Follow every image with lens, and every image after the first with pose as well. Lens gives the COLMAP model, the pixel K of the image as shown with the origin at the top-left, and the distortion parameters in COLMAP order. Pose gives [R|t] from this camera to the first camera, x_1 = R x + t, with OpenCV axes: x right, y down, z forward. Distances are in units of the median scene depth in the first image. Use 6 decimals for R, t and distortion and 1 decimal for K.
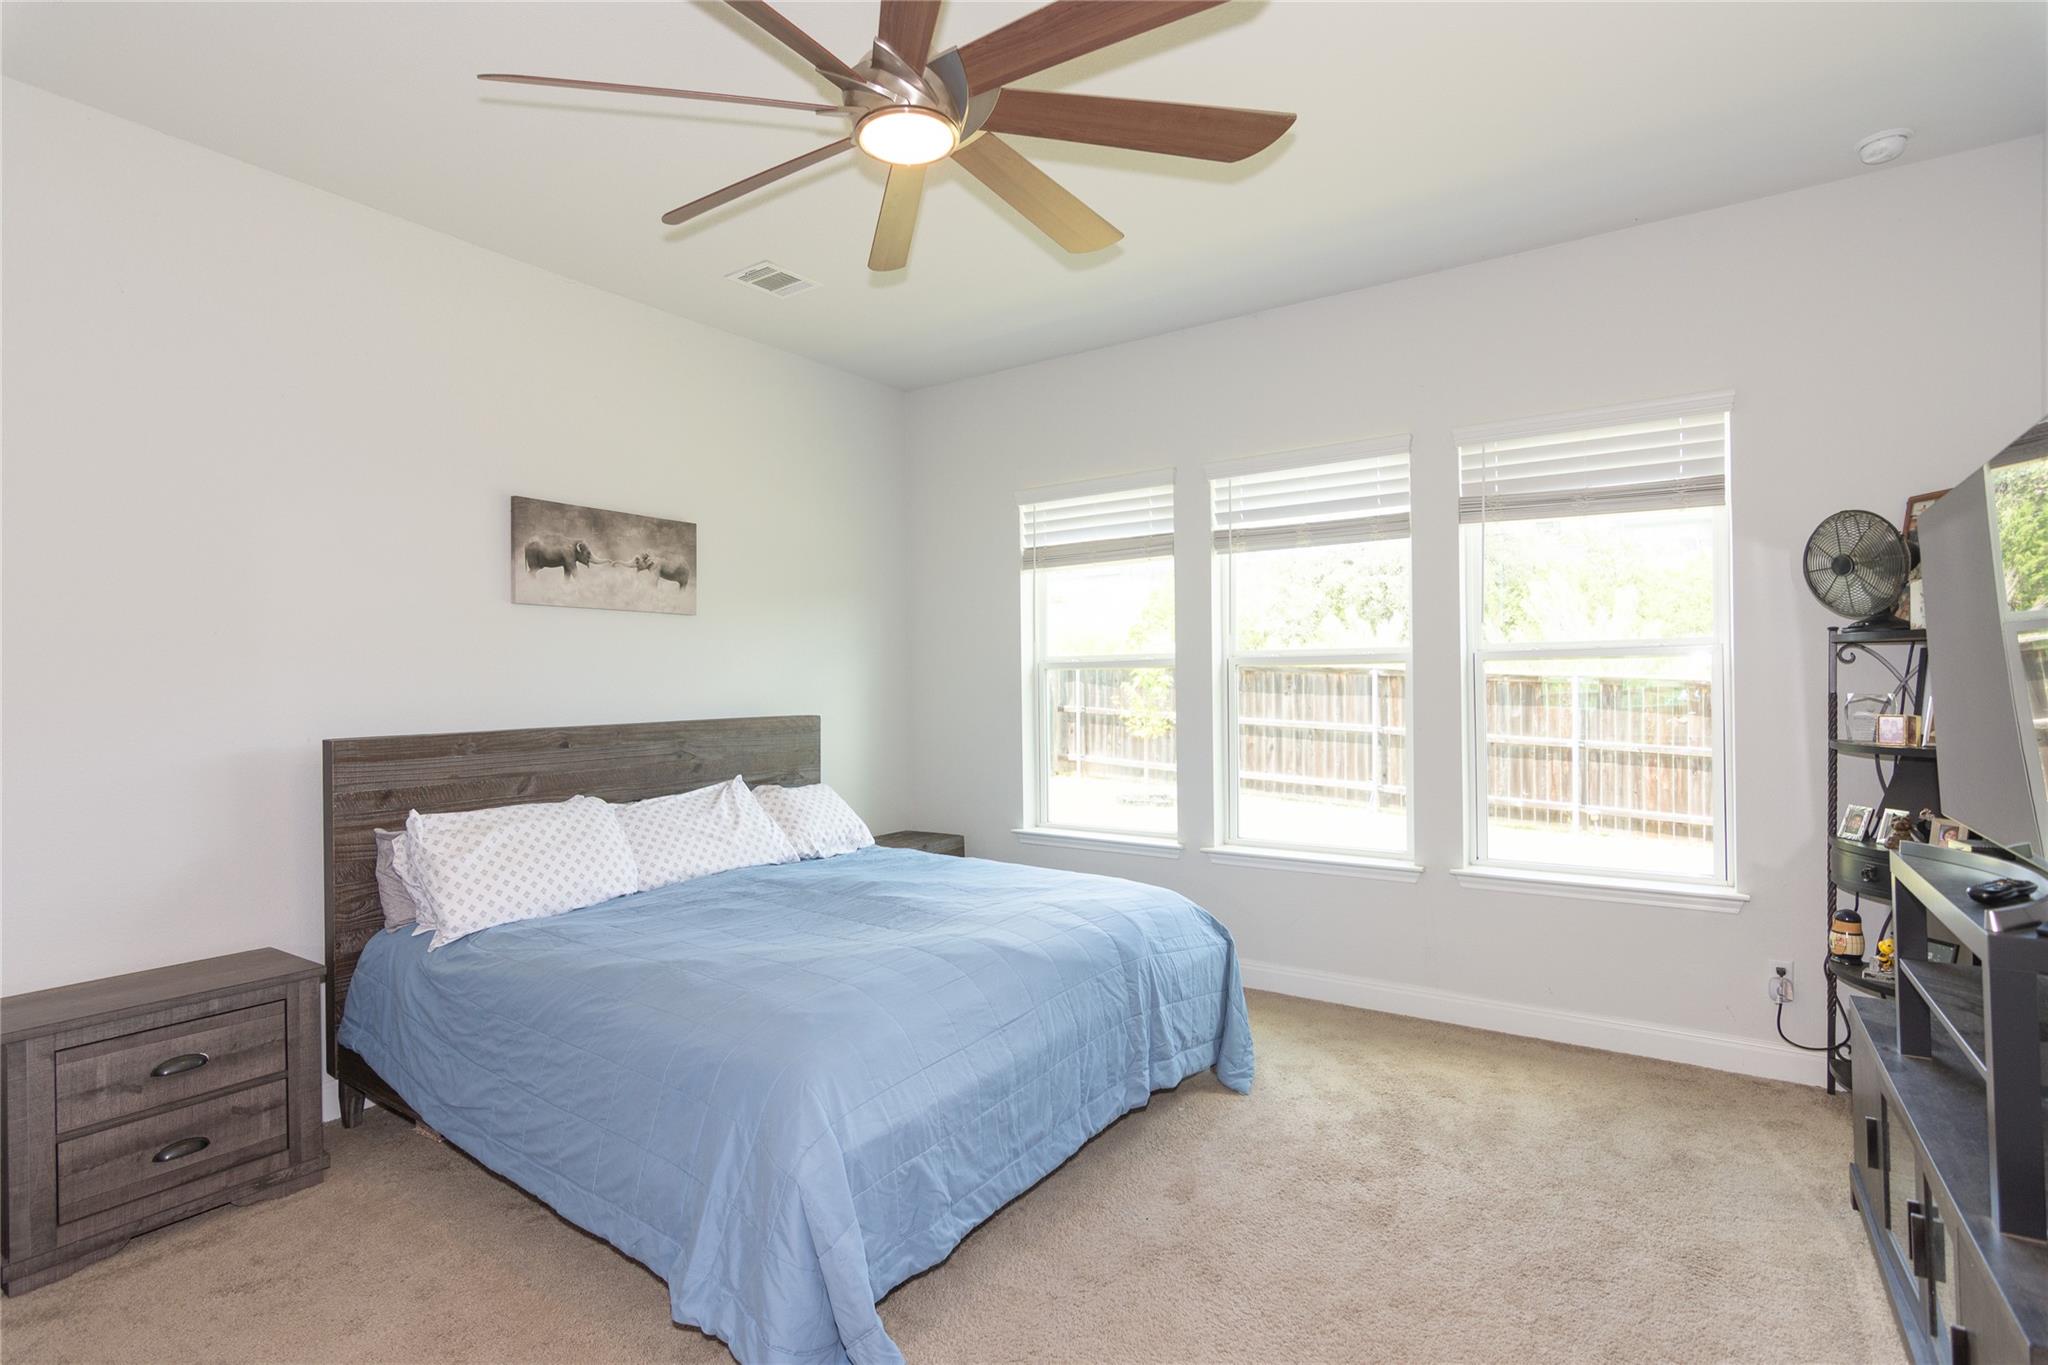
lens RADIAL K [[997.6, 0, 1020.0], [0, 997.6, 692.4], [0, 0, 1]] dist [0.000376, 0.000205]
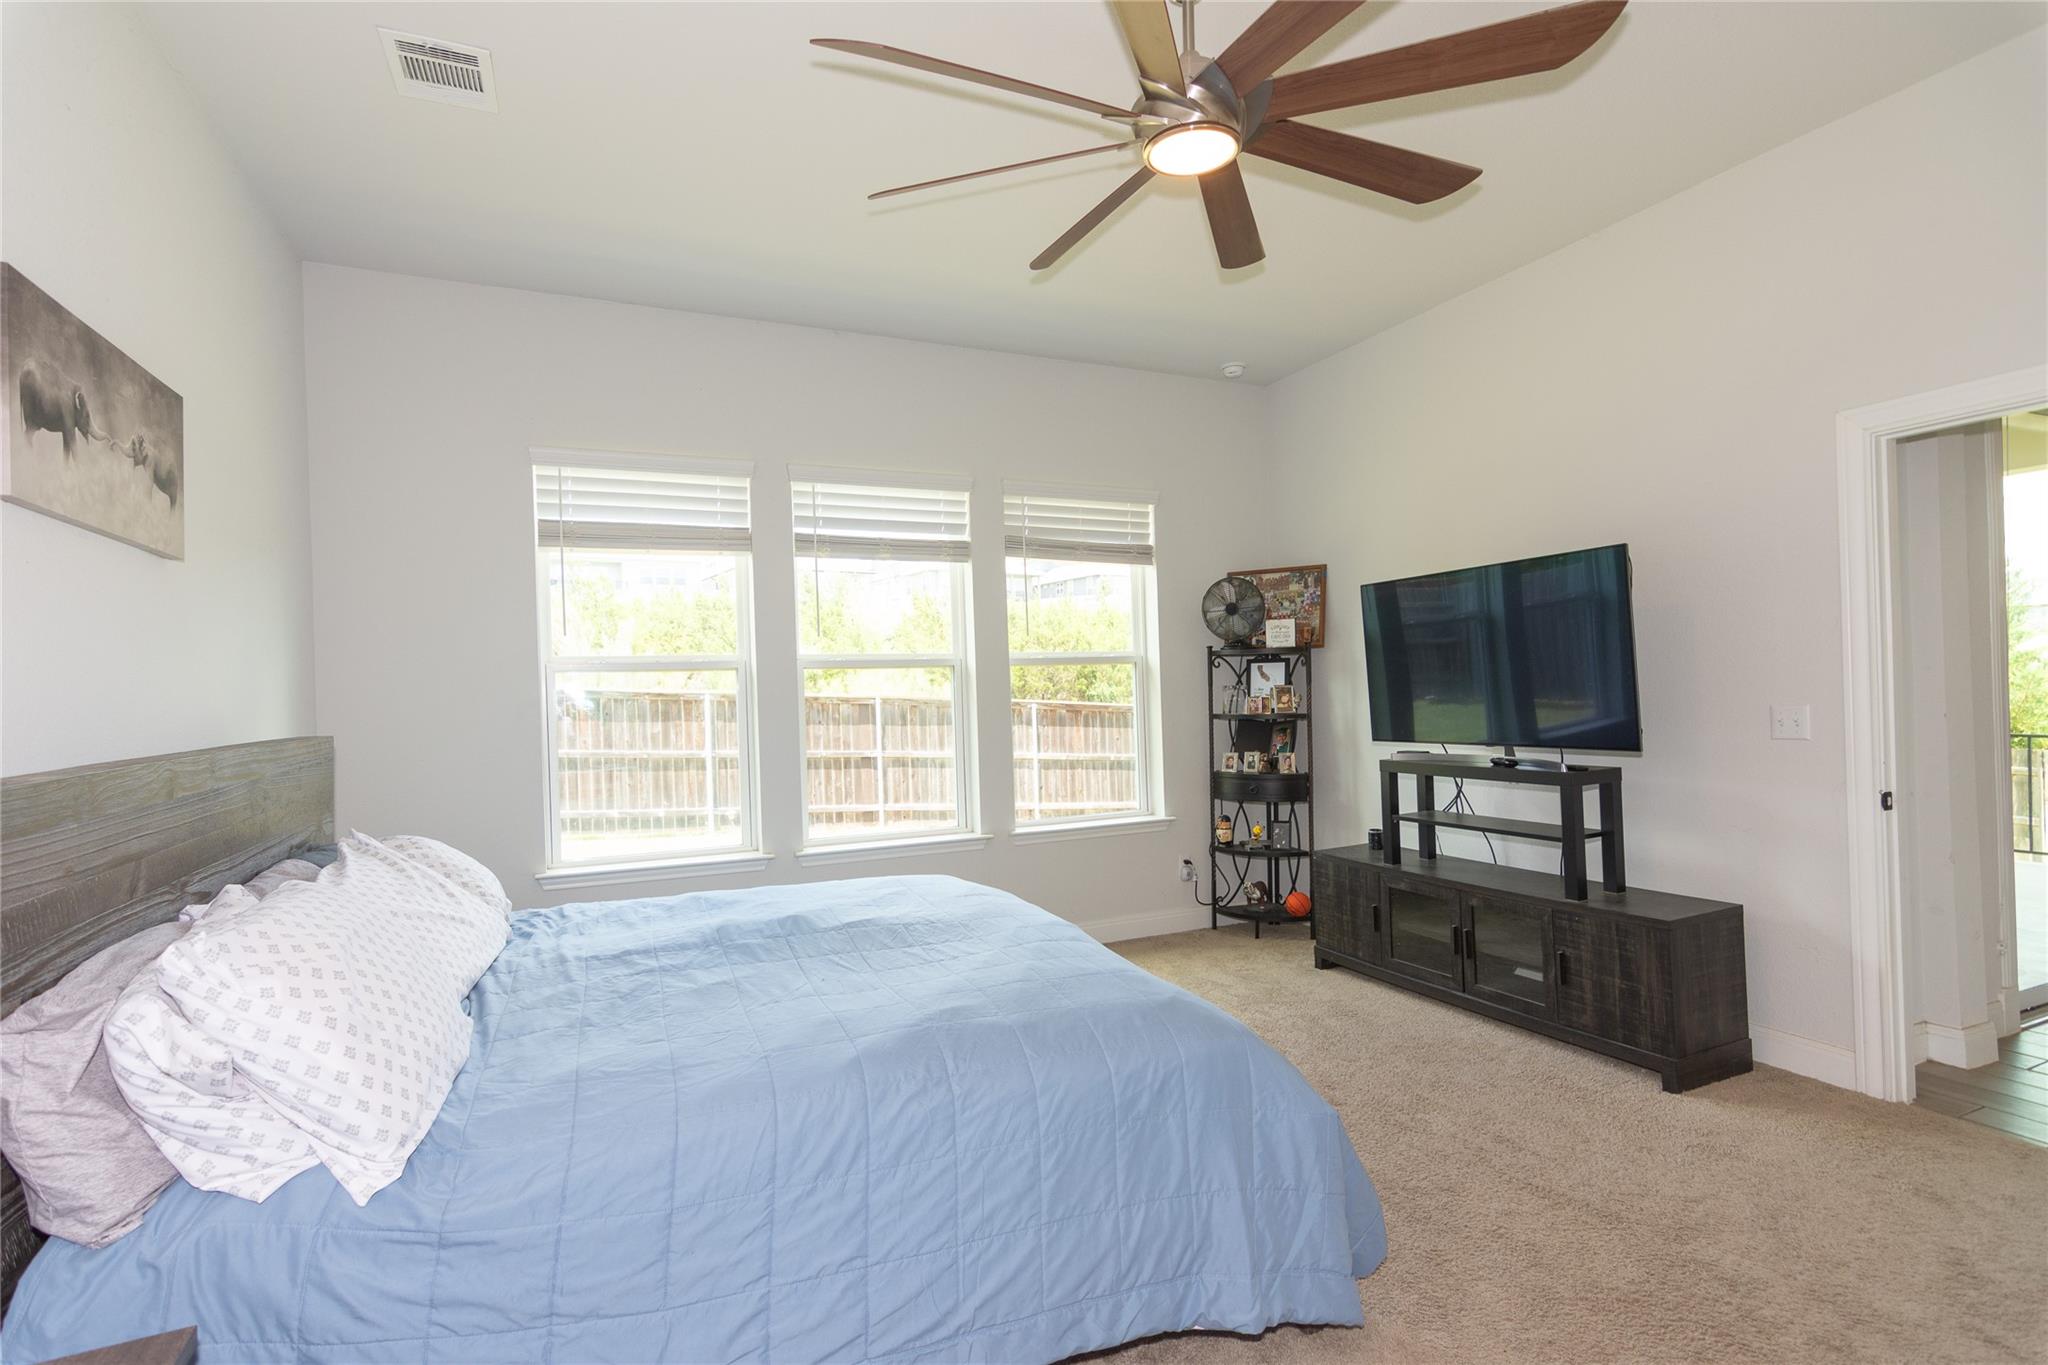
lens RADIAL K [[994.5, 0, 1018.1], [0, 994.5, 702.2], [0, 0, 1]] dist [0.023855, 0.000000]
pose [[0.520508, -0.012373, 0.853767, -0.545427], [0.028669, 0.999584, -0.002992, 0.016512], [-0.853375, 0.026034, 0.520647, 0.297647]]
